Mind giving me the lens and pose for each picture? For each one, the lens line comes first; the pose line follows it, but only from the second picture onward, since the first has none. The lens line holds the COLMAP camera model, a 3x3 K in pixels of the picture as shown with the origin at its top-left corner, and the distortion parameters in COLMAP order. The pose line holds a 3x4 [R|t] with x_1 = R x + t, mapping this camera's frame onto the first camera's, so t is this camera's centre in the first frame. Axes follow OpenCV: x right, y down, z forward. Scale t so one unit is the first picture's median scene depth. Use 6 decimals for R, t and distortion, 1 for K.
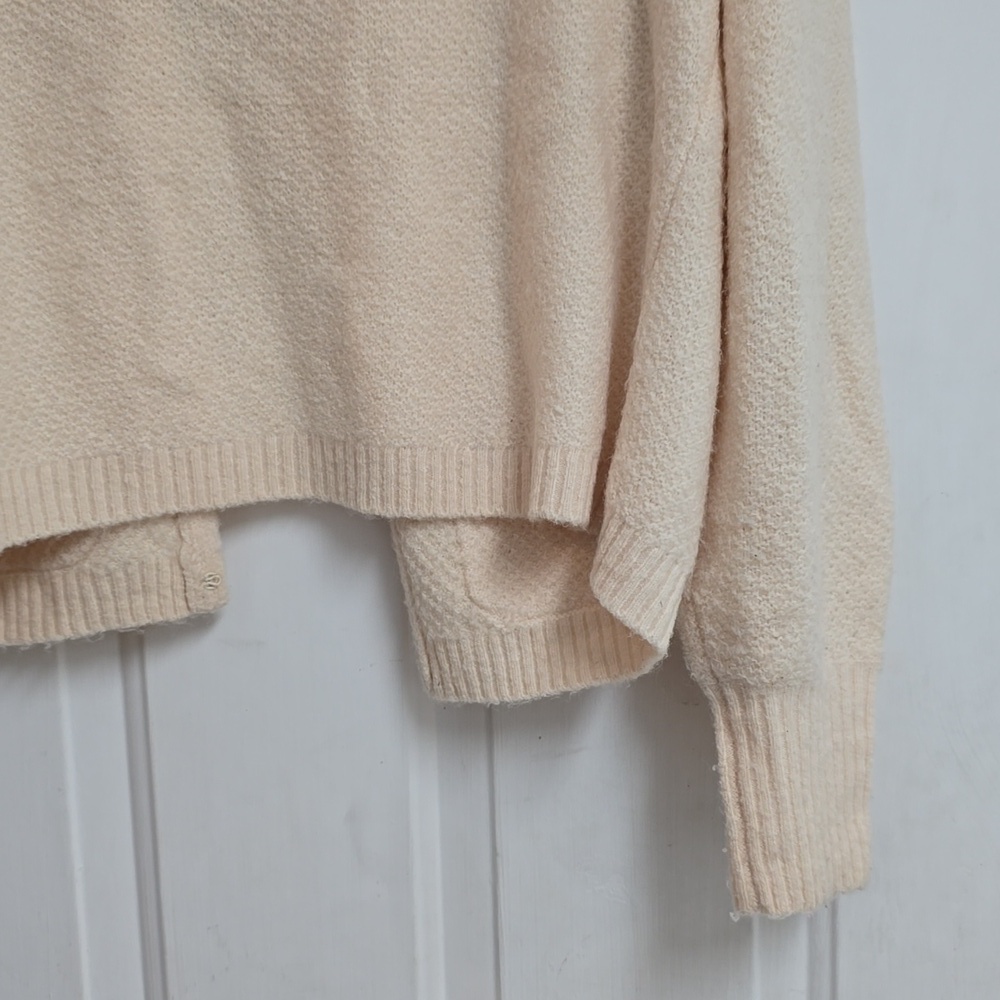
lens RADIAL K [[1462.1, 0, 500.0], [0, 1462.1, 500.0], [0, 0, 1]] dist [0.158794, -0.492789]
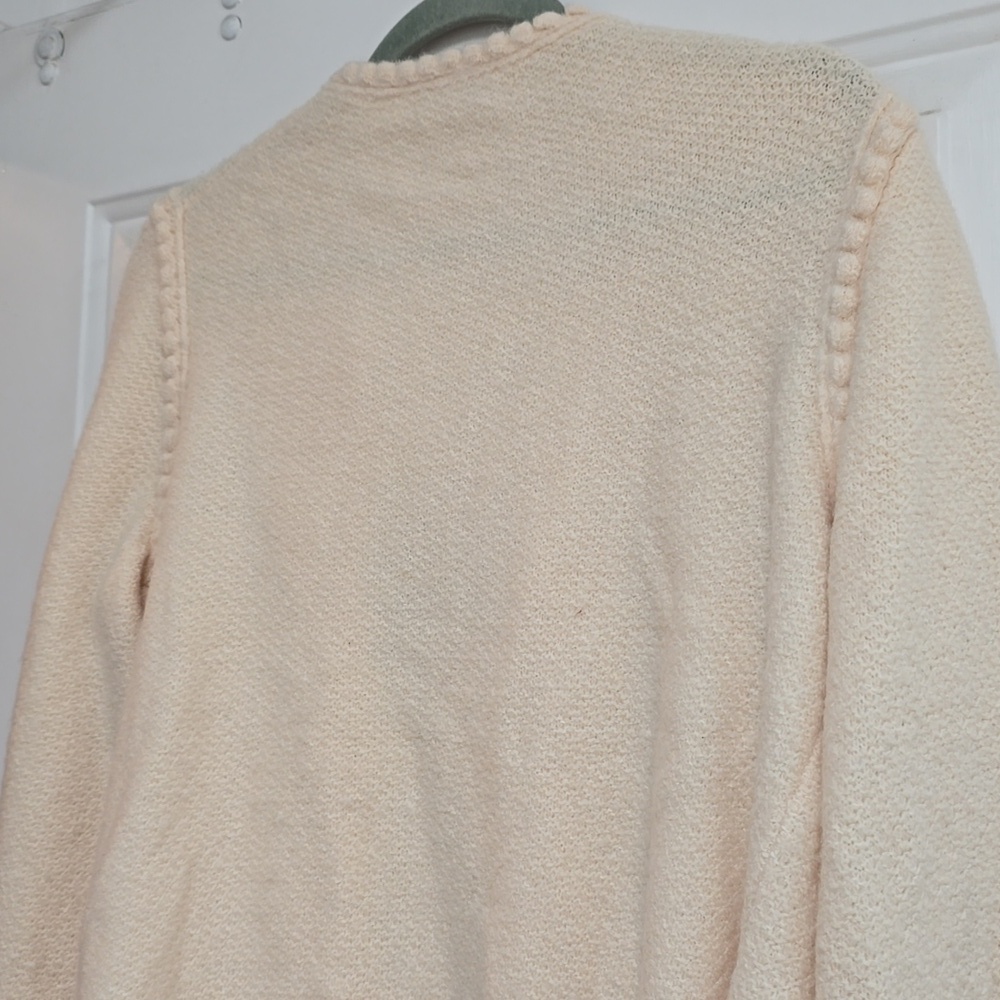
lens RADIAL K [[1454.2, 0, 497.4], [0, 1454.2, 515.2], [0, 0, 1]] dist [0.167009, -0.627551]
pose [[0.840194, -0.010276, -0.542188, 0.432633], [-0.133192, 0.965283, -0.224695, -0.194246], [0.525674, 0.261002, 0.809657, 0.143501]]
